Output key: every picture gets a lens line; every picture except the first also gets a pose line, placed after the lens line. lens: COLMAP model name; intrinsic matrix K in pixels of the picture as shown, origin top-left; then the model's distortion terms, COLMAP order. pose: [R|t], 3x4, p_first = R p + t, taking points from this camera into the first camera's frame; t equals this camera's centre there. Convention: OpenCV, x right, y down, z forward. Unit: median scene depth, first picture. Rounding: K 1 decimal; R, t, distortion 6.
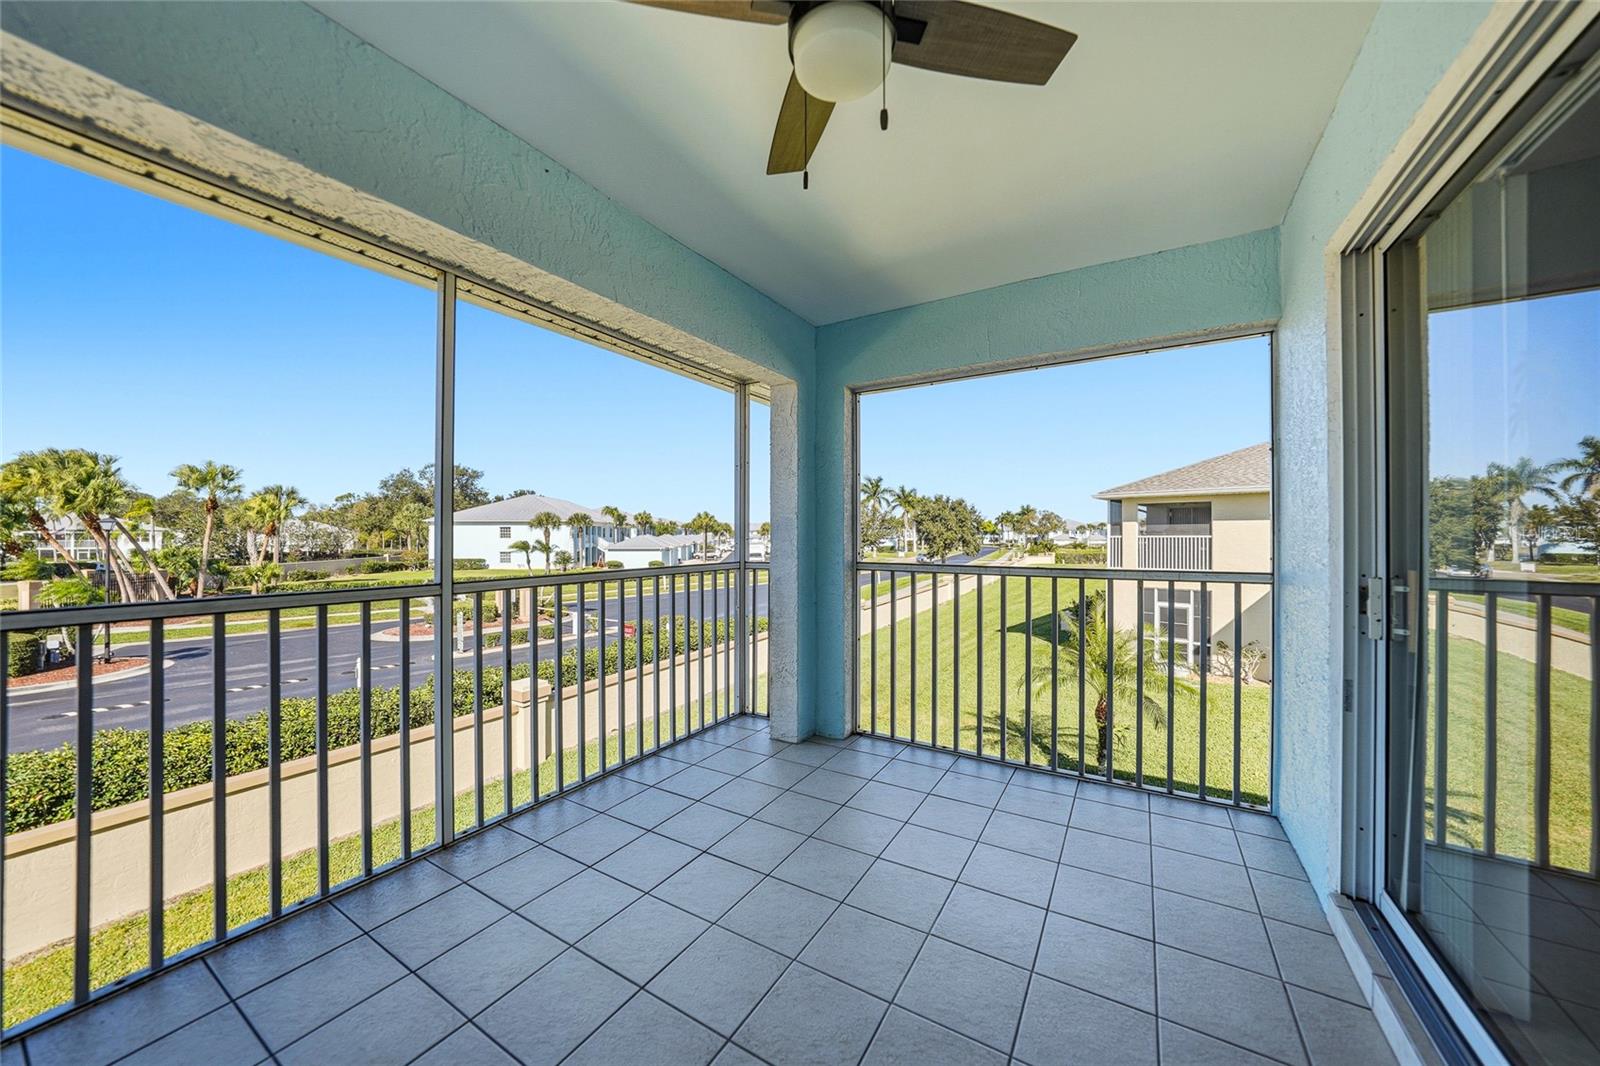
lens RADIAL K [[559.7, 0, 802.4], [0, 559.7, 533.9], [0, 0, 1]] dist [-0.024011, 0.005724]
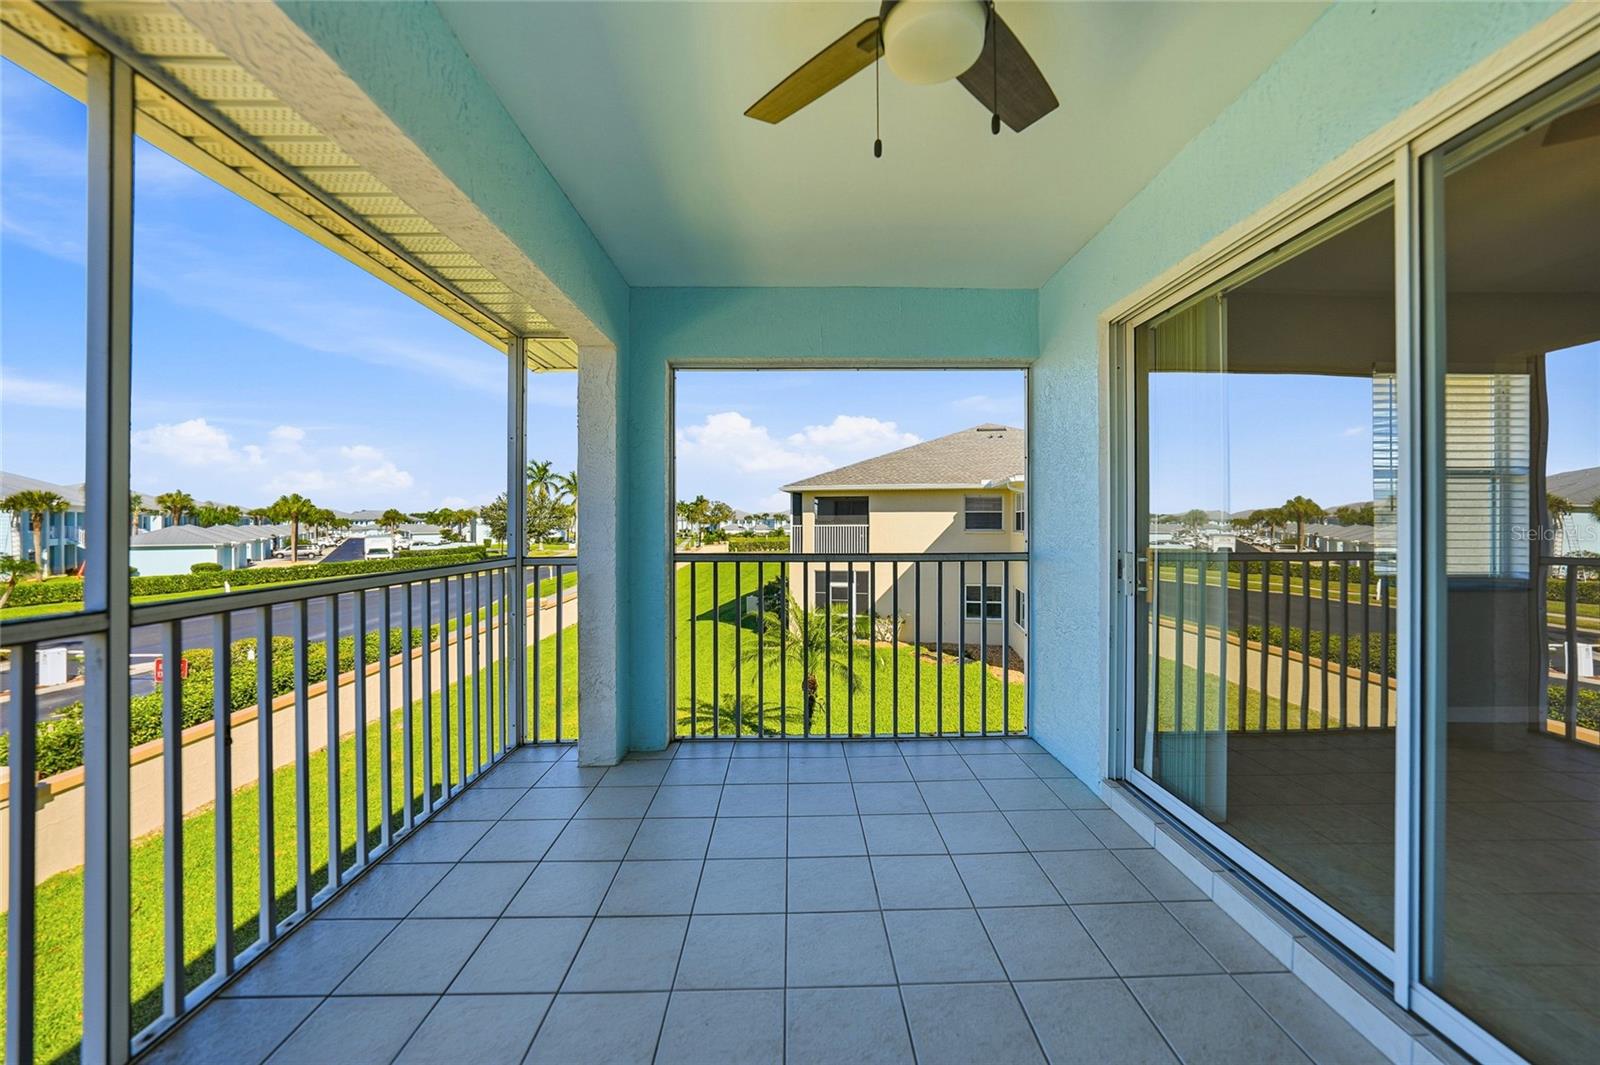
lens RADIAL K [[578.5, 0, 805.0], [0, 578.5, 525.4], [0, 0, 1]] dist [-0.011204, -0.000160]
pose [[0.845762, -0.002878, 0.533553, -0.062388], [0.001204, 0.999993, 0.003486, 0.000394], [-0.533560, -0.002306, 0.845759, 0.023393]]
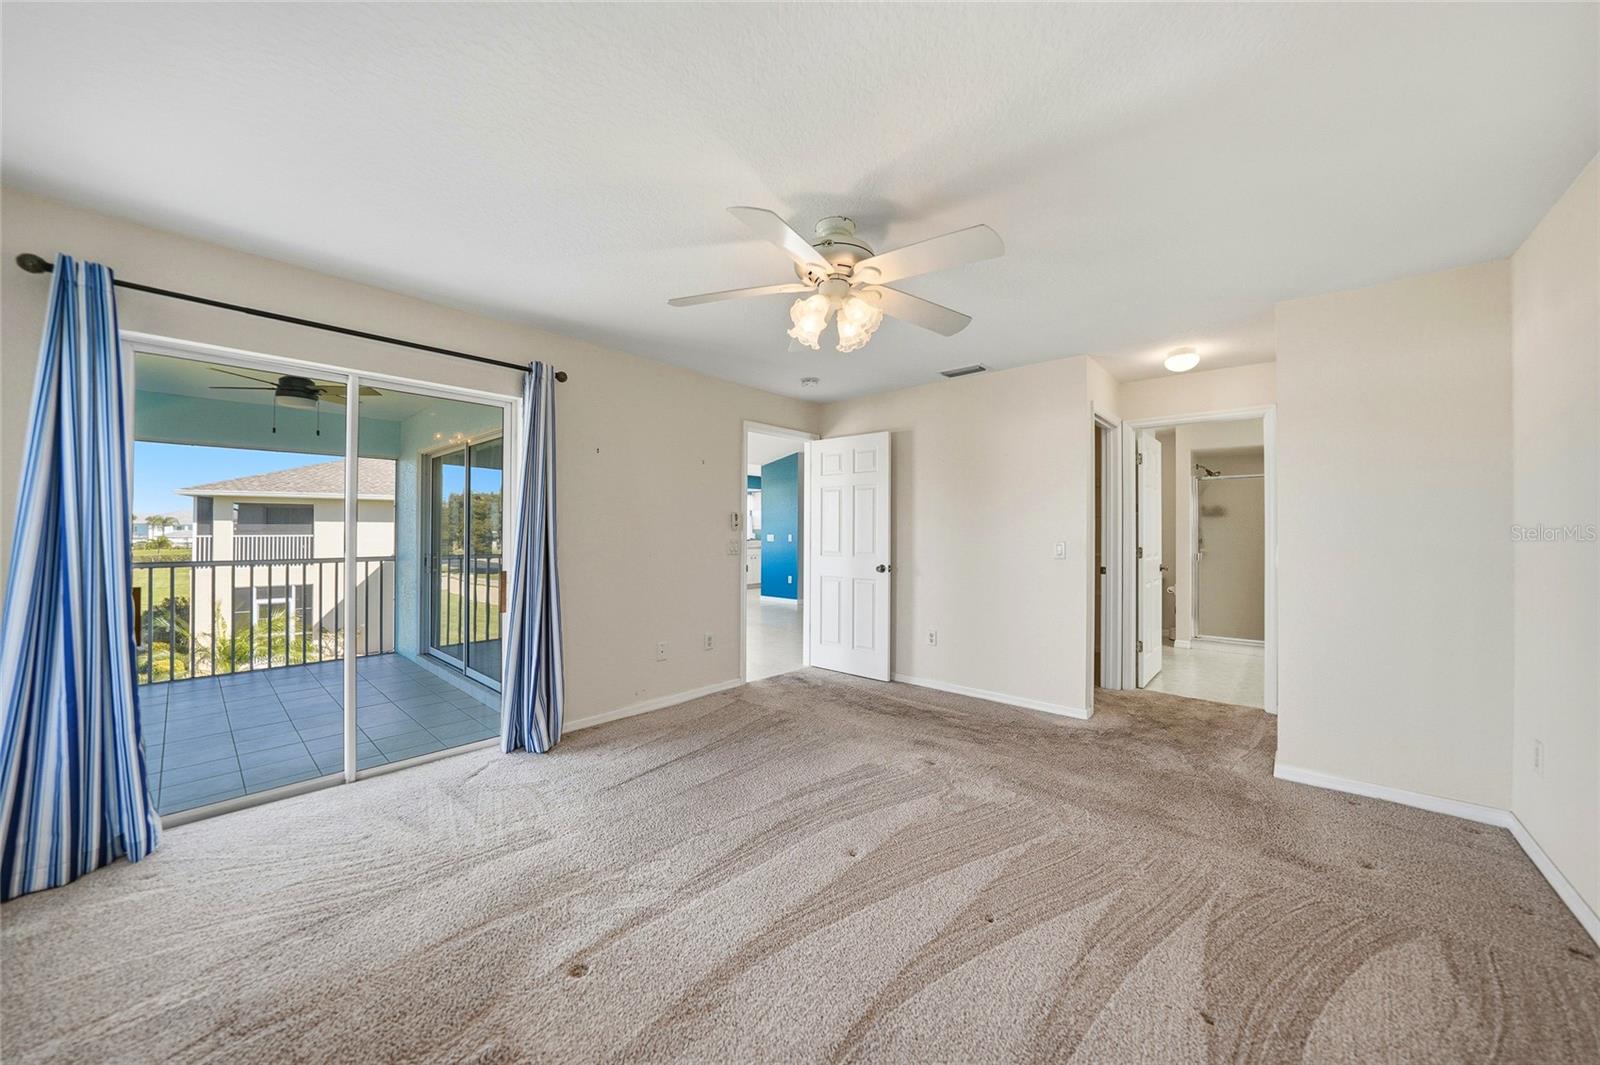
lens RADIAL K [[559.7, 0, 799.9], [0, 559.7, 529.7], [0, 0, 1]] dist [-0.024011, 0.005724]
pose [[0.190827, 0.004484, 0.981613, -0.245789], [0.000728, 0.999989, -0.004709, -0.000551], [-0.981623, 0.001613, 0.190822, -0.265572]]
